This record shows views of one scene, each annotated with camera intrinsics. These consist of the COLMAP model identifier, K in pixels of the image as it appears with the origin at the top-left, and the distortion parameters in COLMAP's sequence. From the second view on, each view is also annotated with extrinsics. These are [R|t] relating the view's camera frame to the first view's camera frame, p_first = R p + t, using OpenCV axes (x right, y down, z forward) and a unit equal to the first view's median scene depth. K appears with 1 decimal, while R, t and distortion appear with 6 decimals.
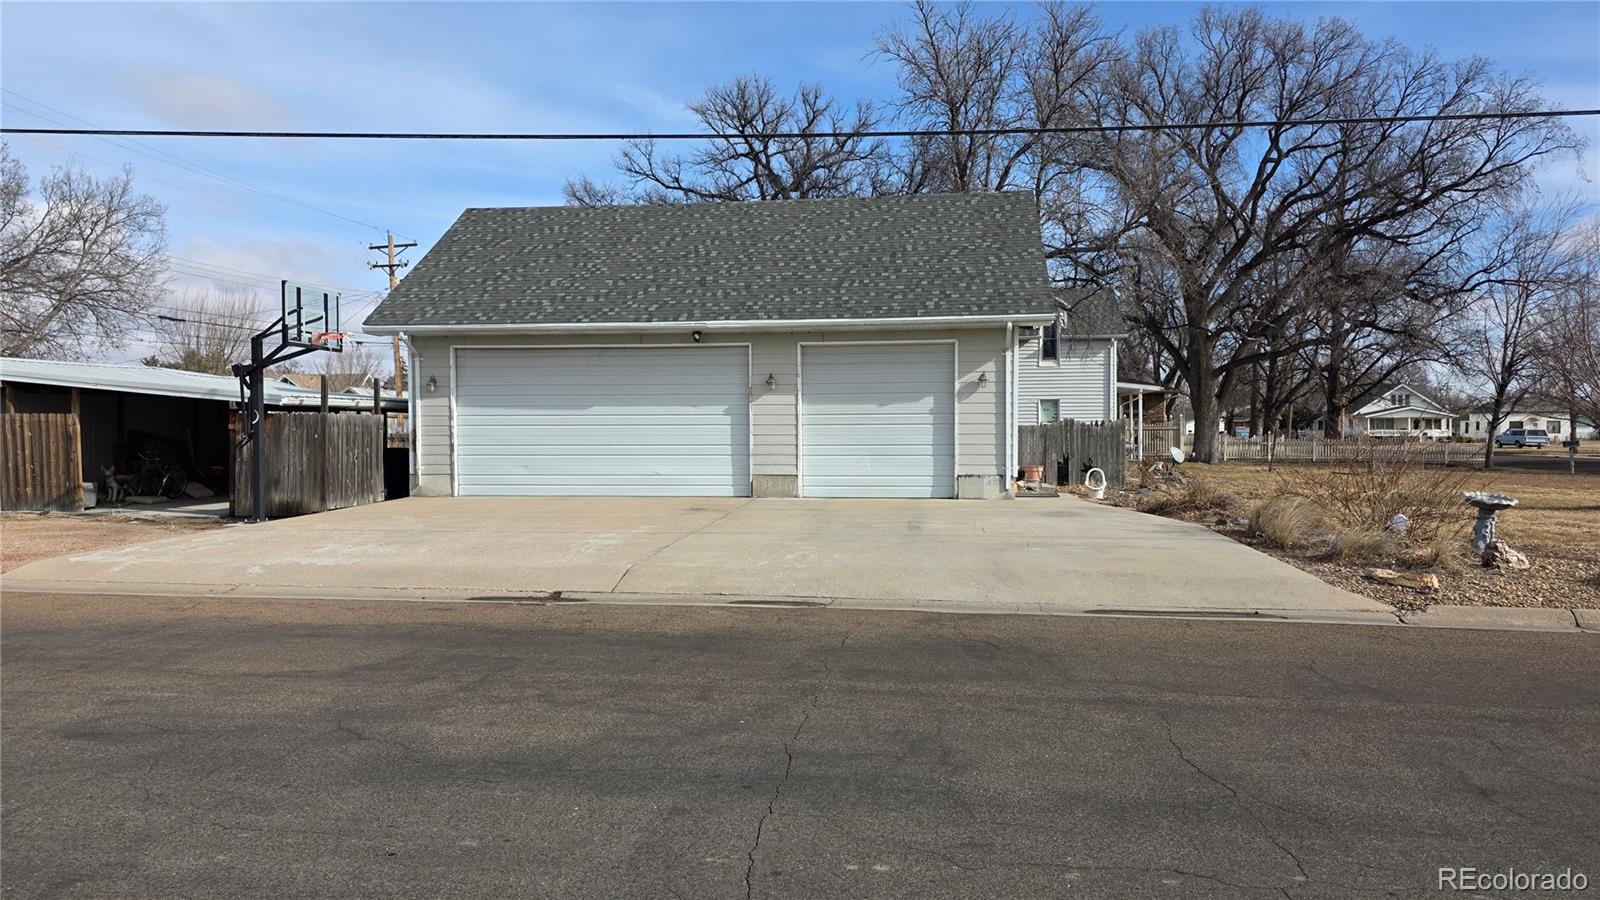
lens RADIAL K [[1069.2, 0, 800.0], [0, 1069.2, 450.0], [0, 0, 1]] dist [0.091044, -0.082829]
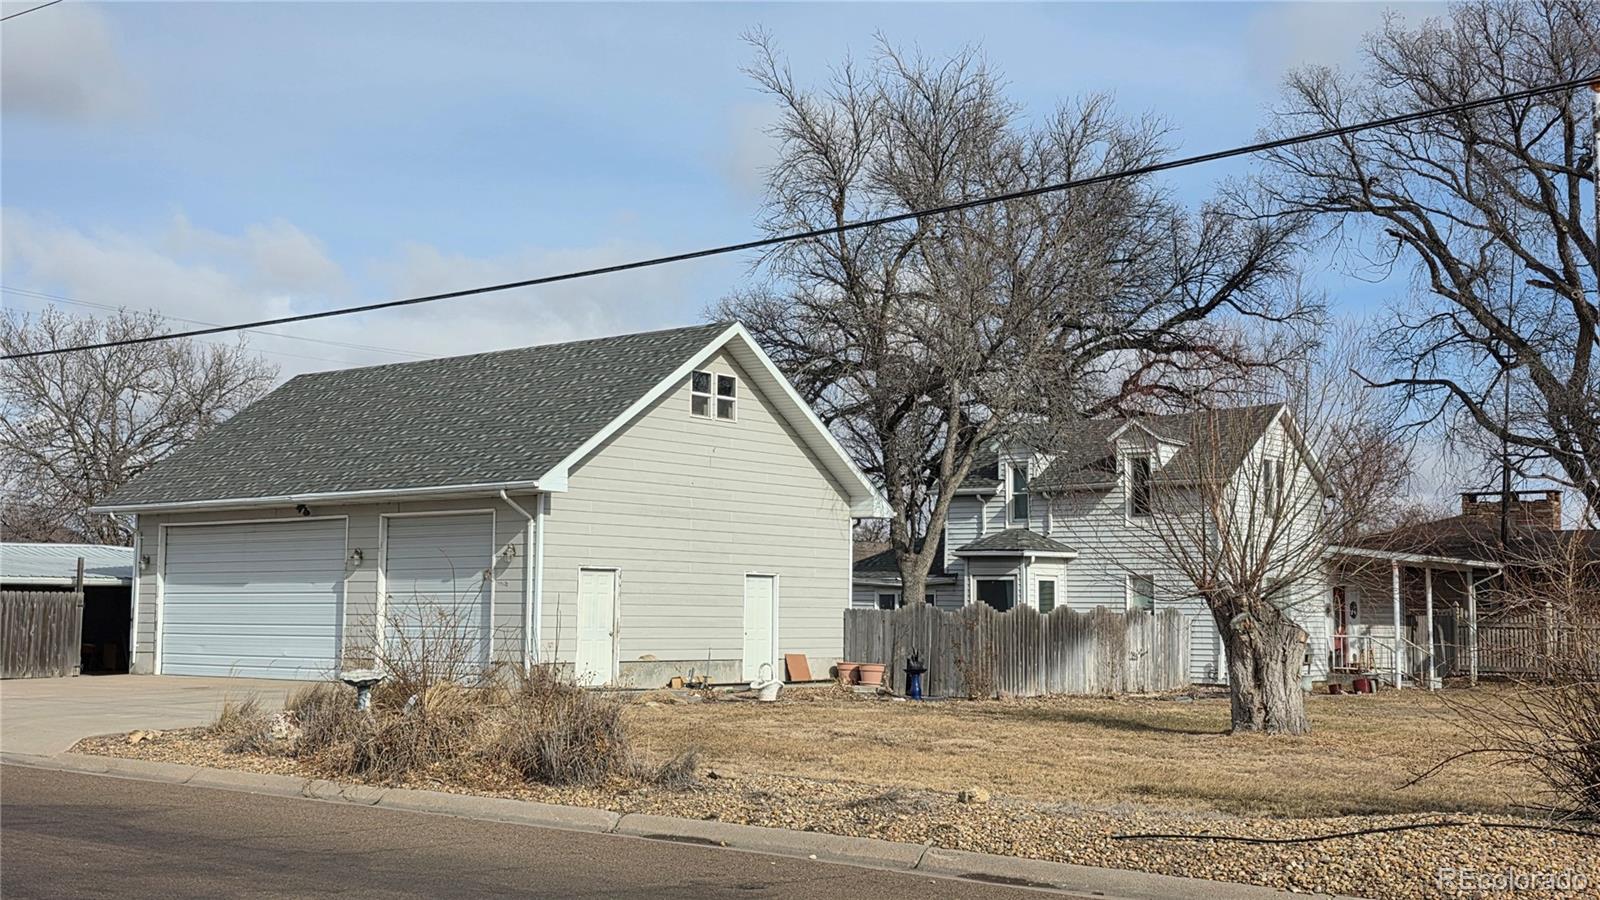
lens RADIAL K [[1821.5, 0, 800.0], [0, 1821.5, 450.0], [0, 0, 1]] dist [0.075561, 0.001641]
pose [[0.851039, -0.036444, -0.523835, 1.137579], [-0.023563, 0.993933, -0.107432, 0.005706], [0.524573, 0.103772, 0.845018, -0.152616]]
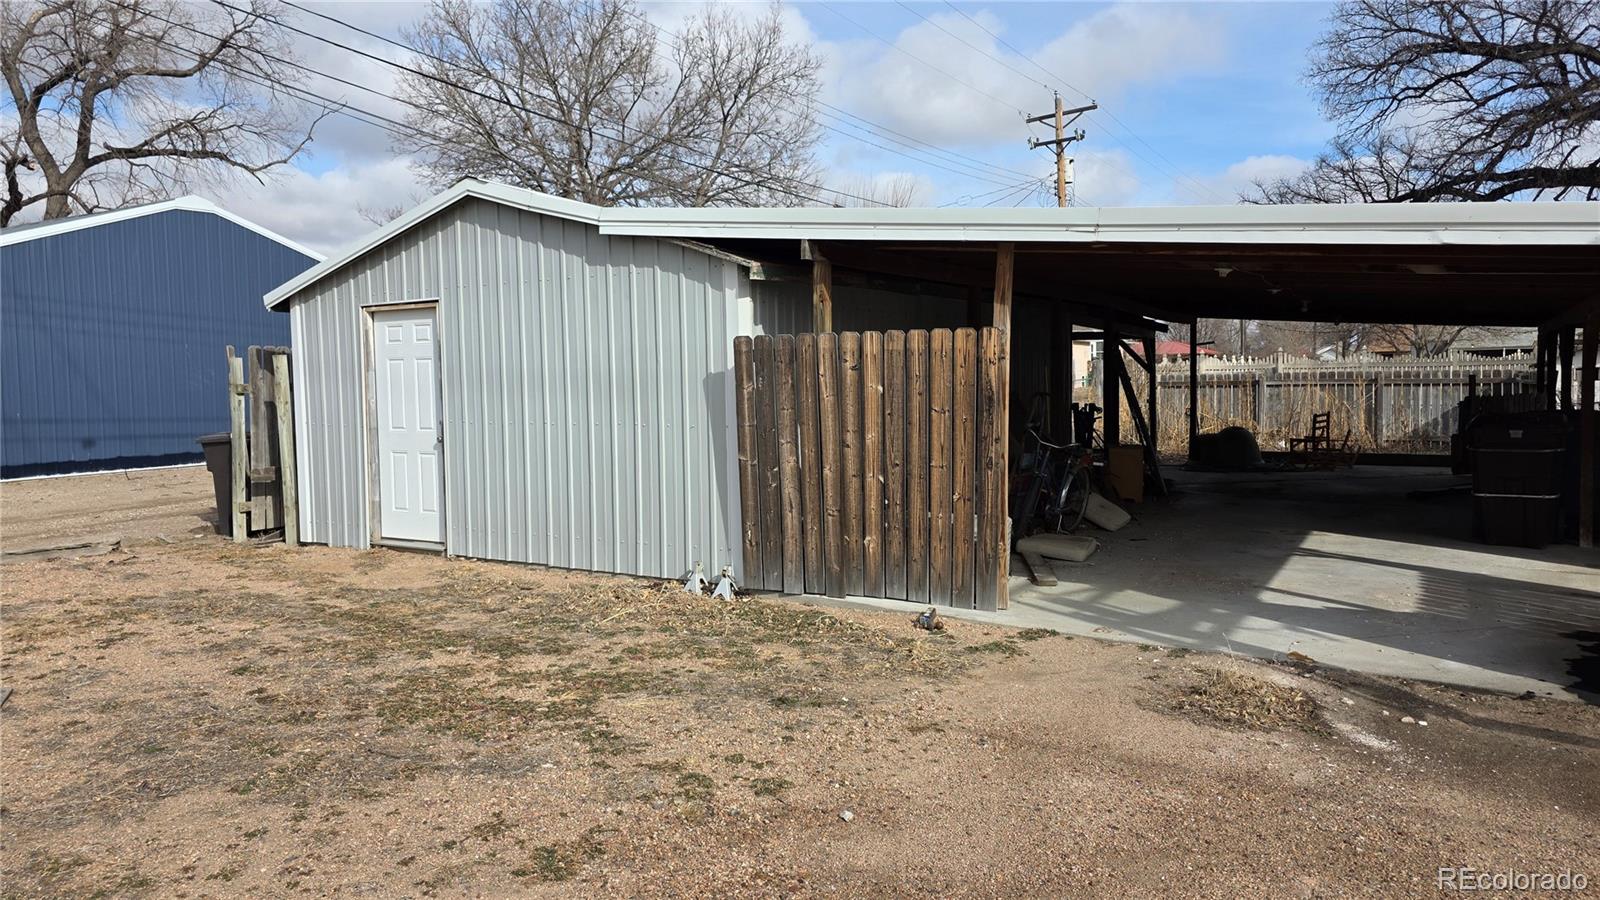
lens RADIAL K [[1079.5, 0, 808.1], [0, 1079.5, 437.8], [0, 0, 1]] dist [0.068771, -0.055930]
pose [[0.914299, 0.010342, -0.404907, -0.547268], [0.006565, 0.999164, 0.040343, -0.012111], [0.404986, -0.039544, 0.913467, 0.629011]]
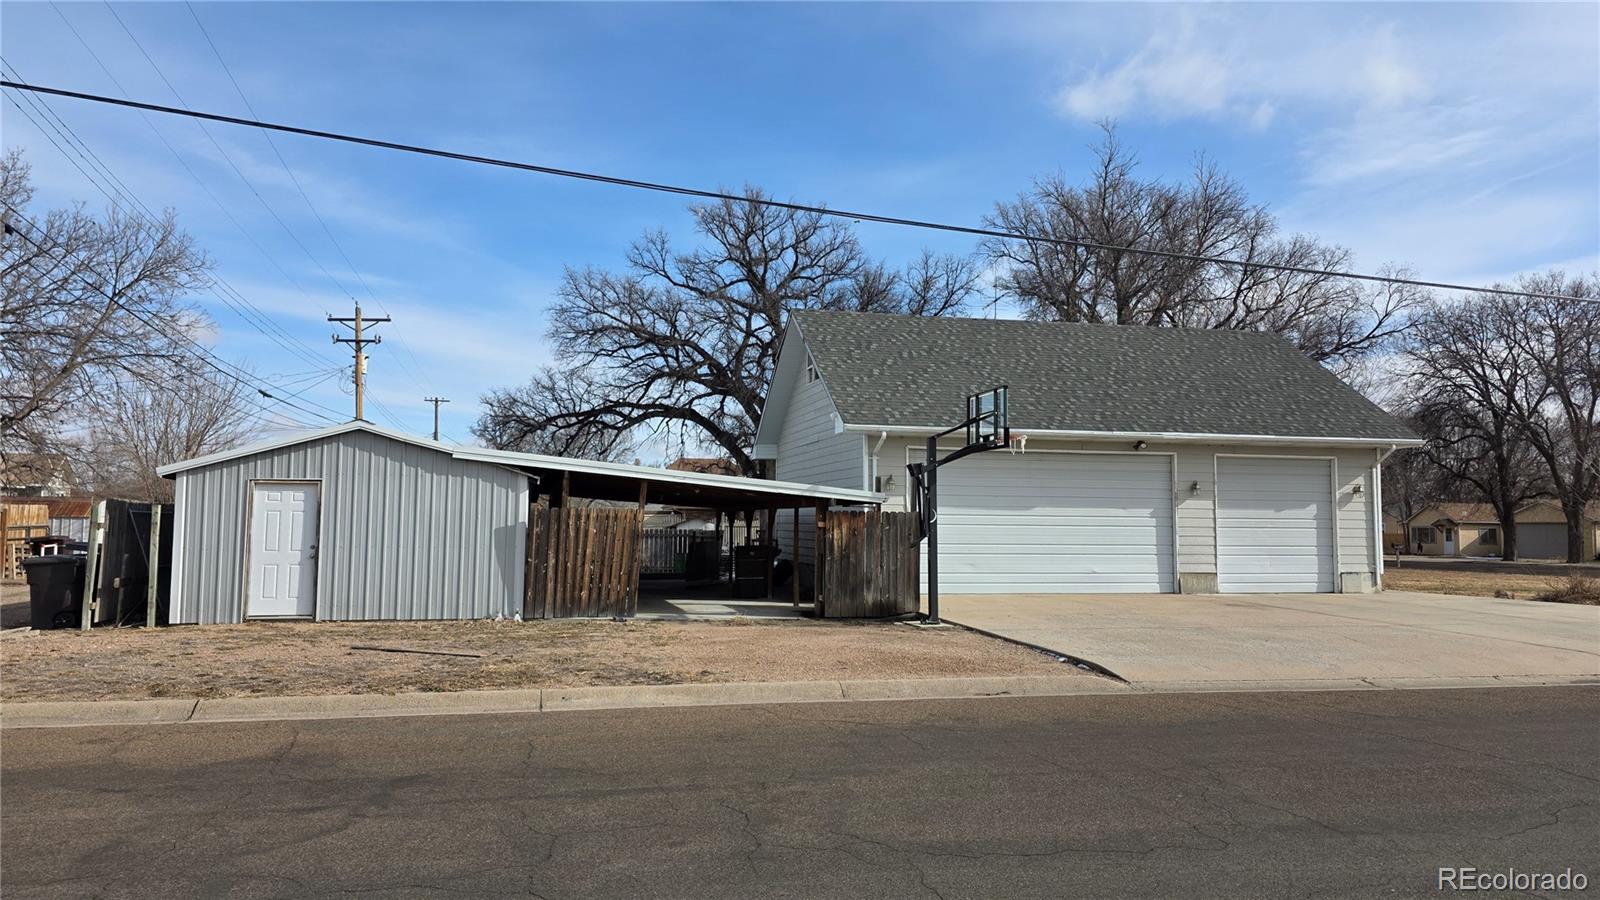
lens RADIAL K [[1079.5, 0, 808.1], [0, 1079.5, 437.8], [0, 0, 1]] dist [0.068771, -0.055930]
pose [[0.932566, 0.038267, 0.358965, -0.811727], [-0.001845, 0.994858, -0.101262, -0.000782], [-0.360994, 0.093771, 0.927842, 0.091178]]
